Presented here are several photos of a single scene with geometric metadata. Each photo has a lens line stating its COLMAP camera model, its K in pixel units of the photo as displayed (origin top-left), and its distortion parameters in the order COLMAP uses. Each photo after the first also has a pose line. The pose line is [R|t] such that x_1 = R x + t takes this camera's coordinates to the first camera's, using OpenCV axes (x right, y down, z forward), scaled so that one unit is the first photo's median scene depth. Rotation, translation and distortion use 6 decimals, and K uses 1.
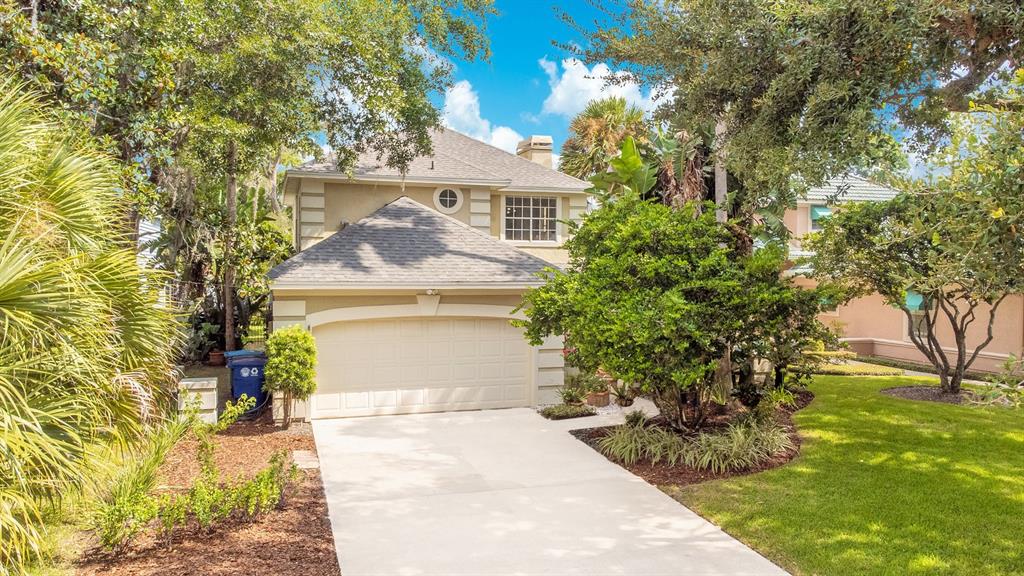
lens RADIAL K [[771.0, 0, 513.7], [0, 771.0, 283.9], [0, 0, 1]] dist [0.035362, 0.050446]
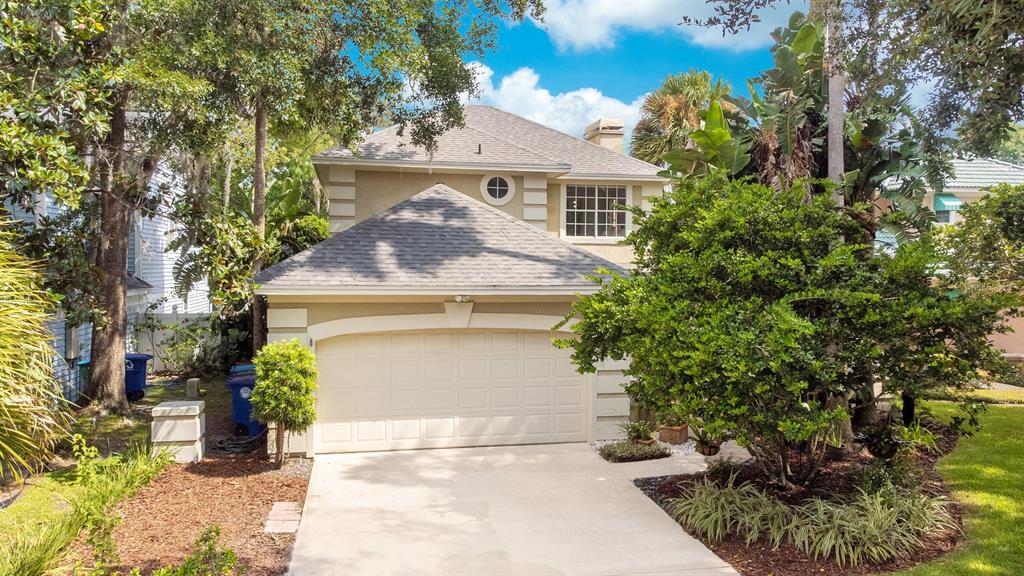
lens RADIAL K [[771.0, 0, 511.5], [0, 771.0, 292.8], [0, 0, 1]] dist [0.035362, 0.050446]
pose [[0.994666, 0.004286, -0.103057, 0.029099], [-0.003050, 0.999922, 0.012151, -0.005777], [0.103101, -0.011772, 0.994601, 0.218400]]
